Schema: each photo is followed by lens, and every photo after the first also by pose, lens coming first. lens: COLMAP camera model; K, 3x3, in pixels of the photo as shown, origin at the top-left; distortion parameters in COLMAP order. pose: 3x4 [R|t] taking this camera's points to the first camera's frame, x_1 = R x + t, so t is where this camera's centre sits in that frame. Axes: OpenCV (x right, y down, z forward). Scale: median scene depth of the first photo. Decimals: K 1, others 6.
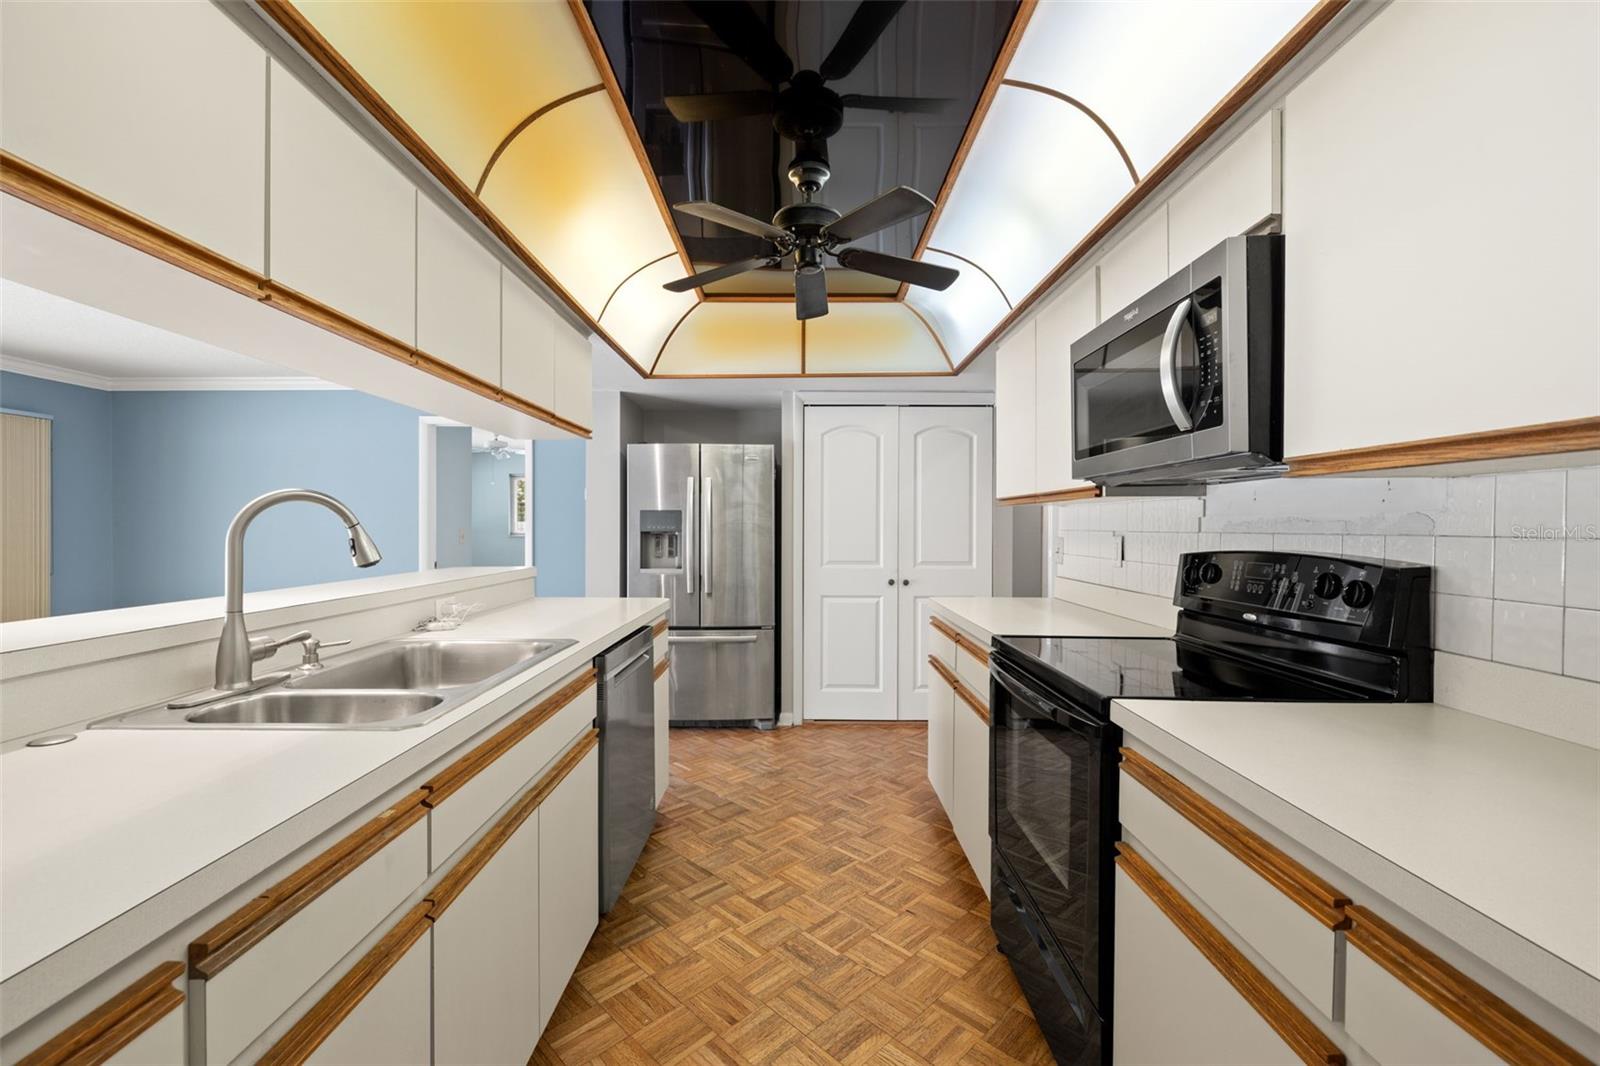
lens RADIAL K [[671.3, 0, 794.8], [0, 671.3, 528.8], [0, 0, 1]] dist [-0.001662, 0.000235]
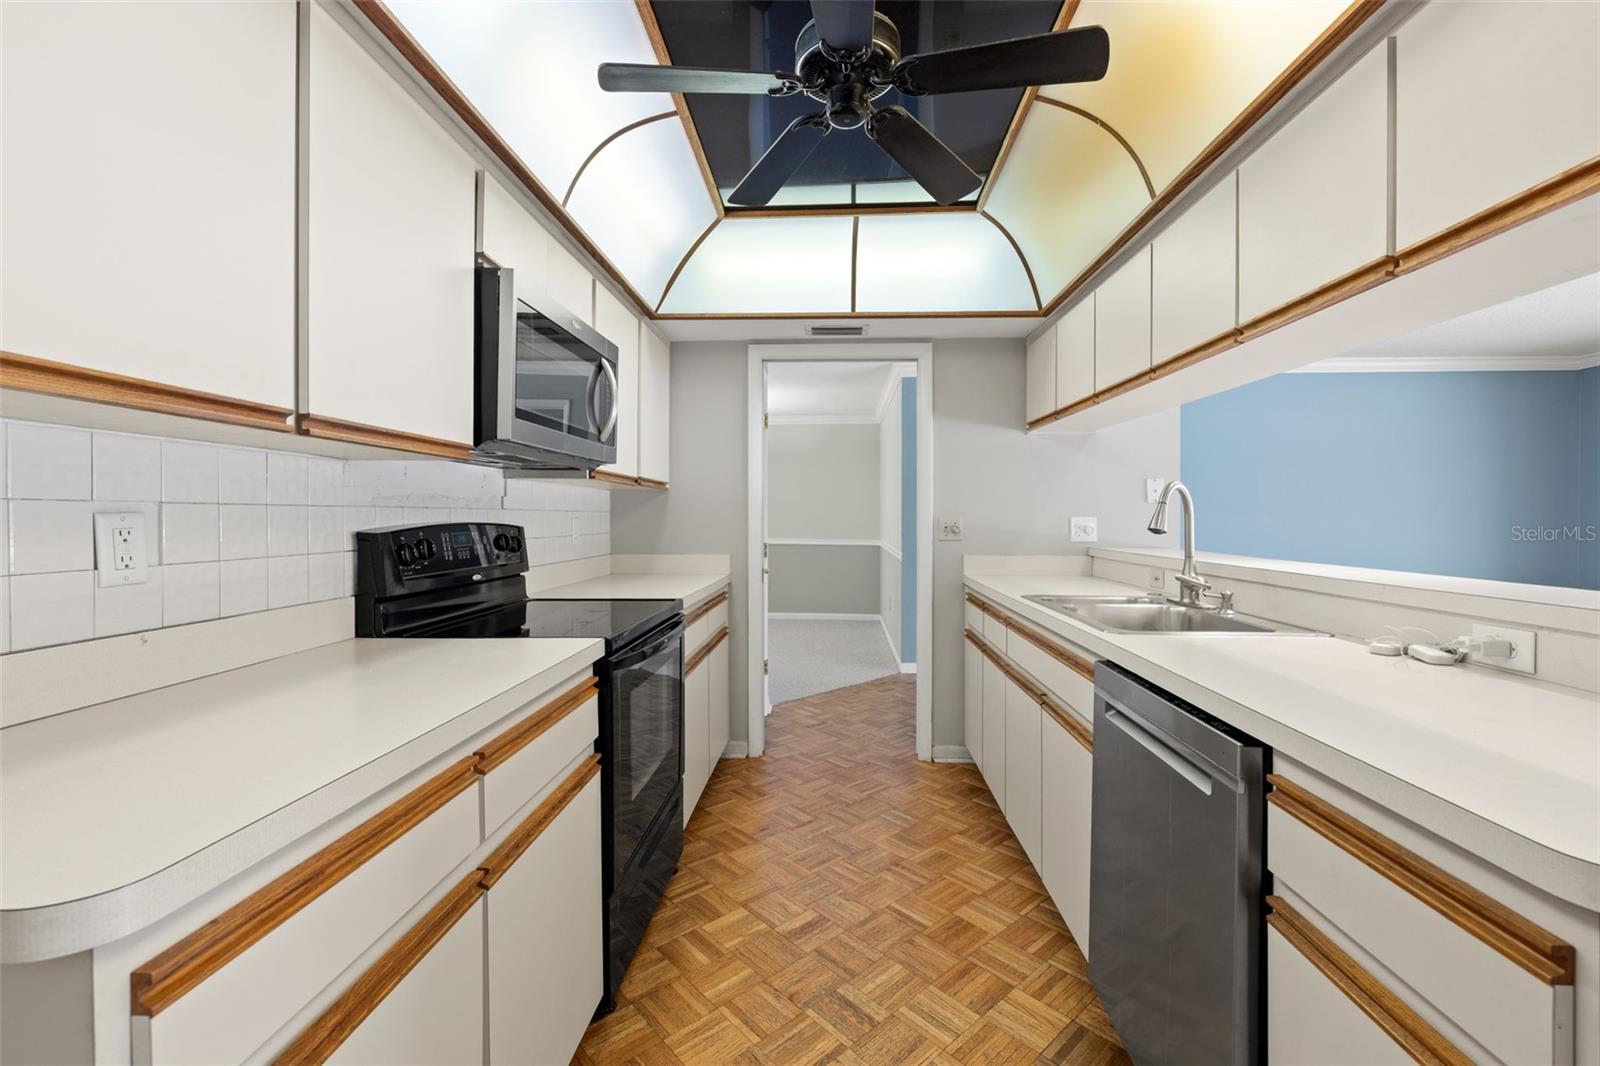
lens RADIAL K [[671.3, 0, 803.5], [0, 671.3, 522.3], [0, 0, 1]] dist [-0.001662, 0.000235]
pose [[-0.999067, -0.004579, 0.042950, 0.039123], [-0.003998, 0.999899, 0.013604, 0.012504], [-0.043008, 0.013420, -0.998985, 1.935678]]
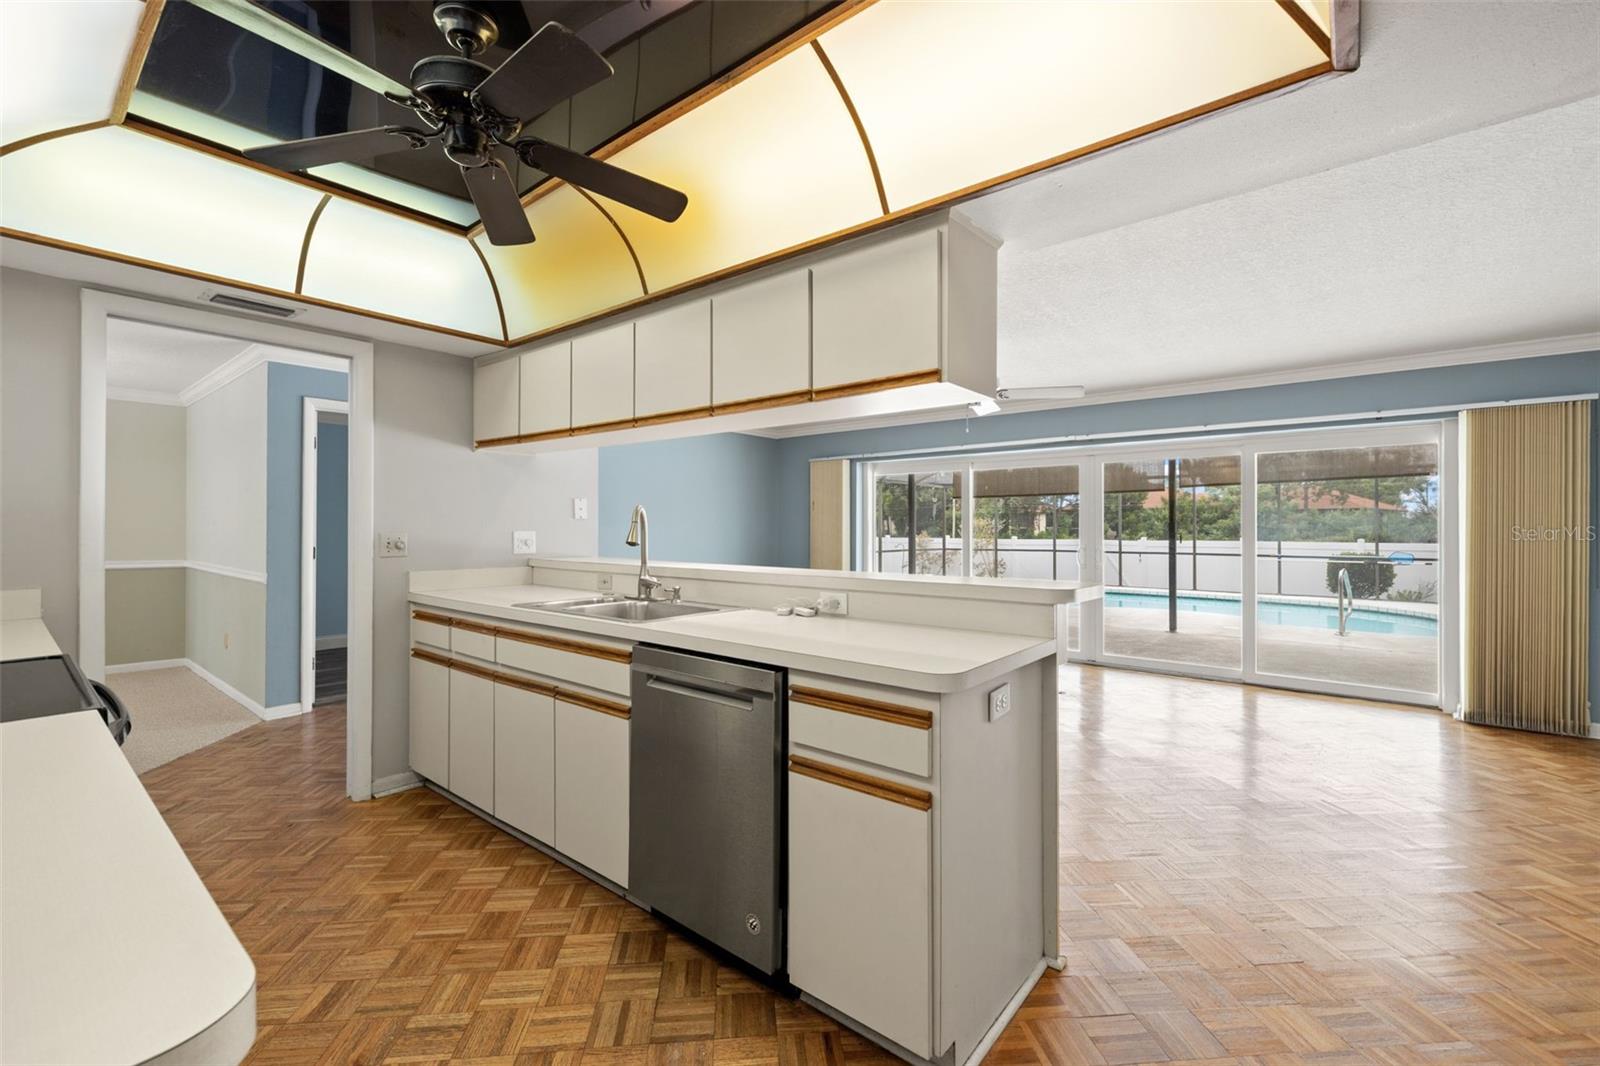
lens RADIAL K [[671.3, 0, 794.3], [0, 671.3, 527.9], [0, 0, 1]] dist [-0.001662, 0.000235]
pose [[-0.631184, -0.003414, -0.775625, 0.397320], [-0.007133, 0.999974, 0.001403, 0.001299], [0.775600, 0.006418, -0.631192, 1.976106]]
